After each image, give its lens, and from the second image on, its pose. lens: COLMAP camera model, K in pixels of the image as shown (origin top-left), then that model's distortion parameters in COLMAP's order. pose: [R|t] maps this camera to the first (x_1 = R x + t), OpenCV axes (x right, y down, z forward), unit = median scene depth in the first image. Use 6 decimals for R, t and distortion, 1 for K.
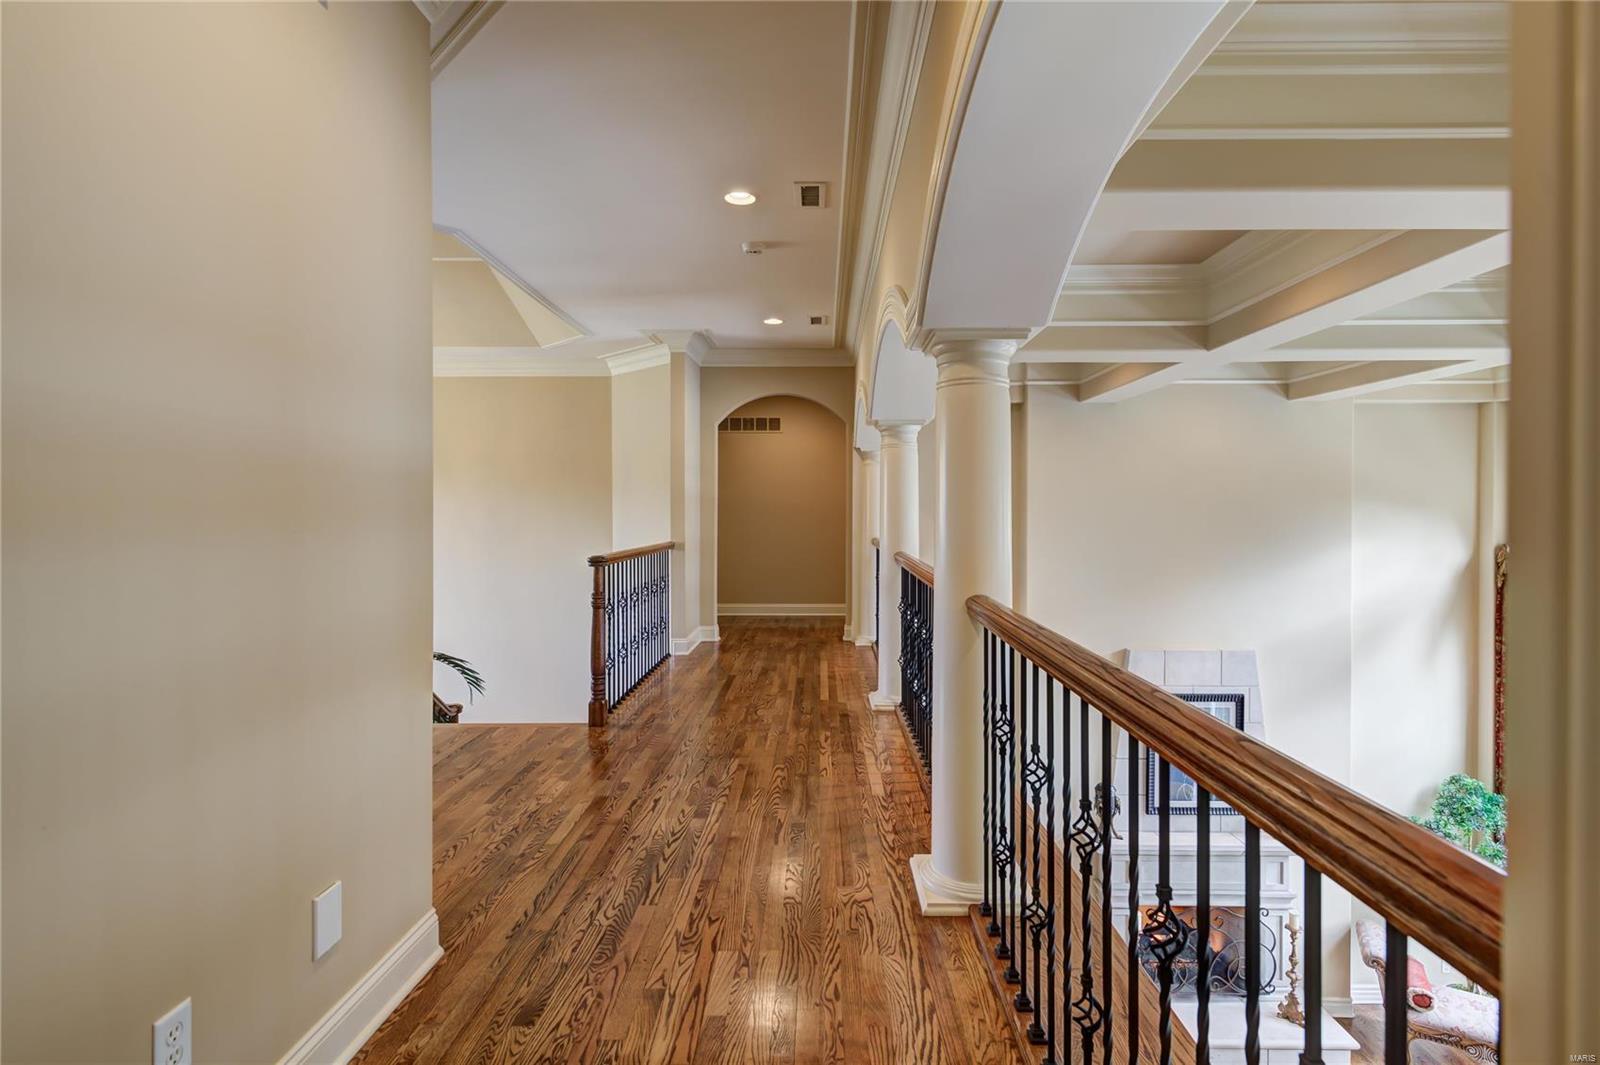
lens RADIAL K [[823.7, 0, 798.9], [0, 823.7, 524.8], [0, 0, 1]] dist [-0.000309, -0.000979]
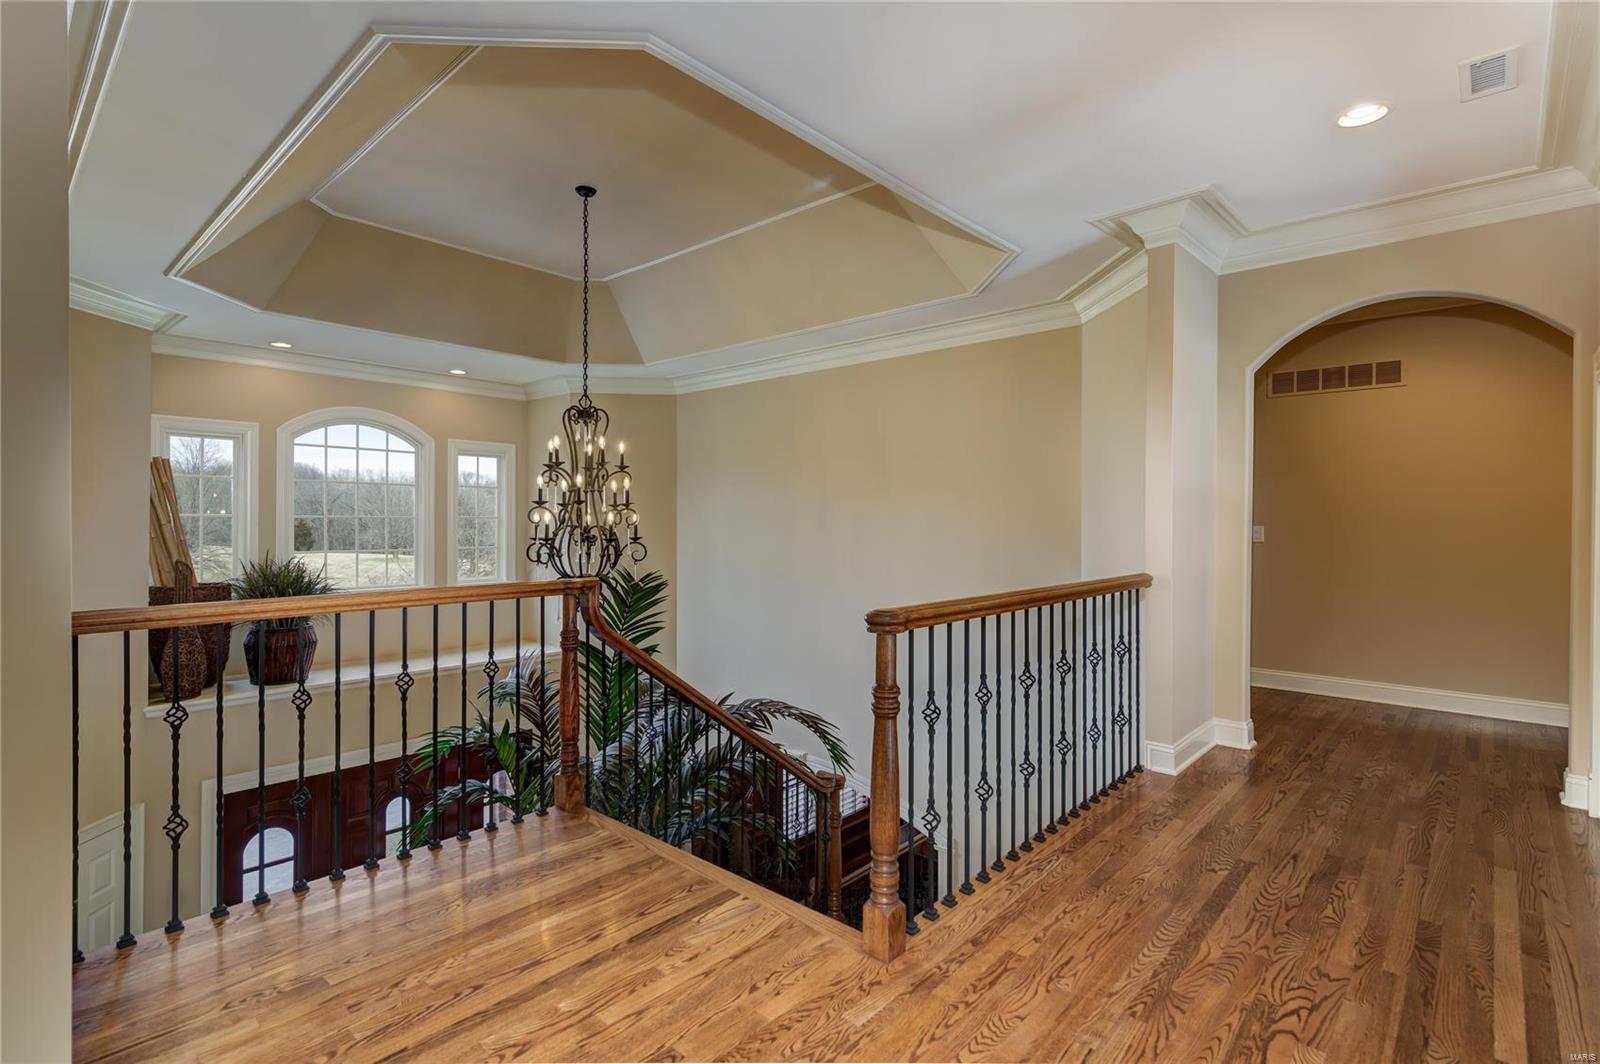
lens RADIAL K [[772.3, 0, 800.8], [0, 772.3, 515.4], [0, 0, 1]] dist [0.011793, 0.001140]
pose [[0.763436, 0.006696, -0.645848, 0.011544], [-0.019857, 0.999717, -0.013108, -0.008558], [0.645578, 0.022832, 0.763353, 0.422307]]
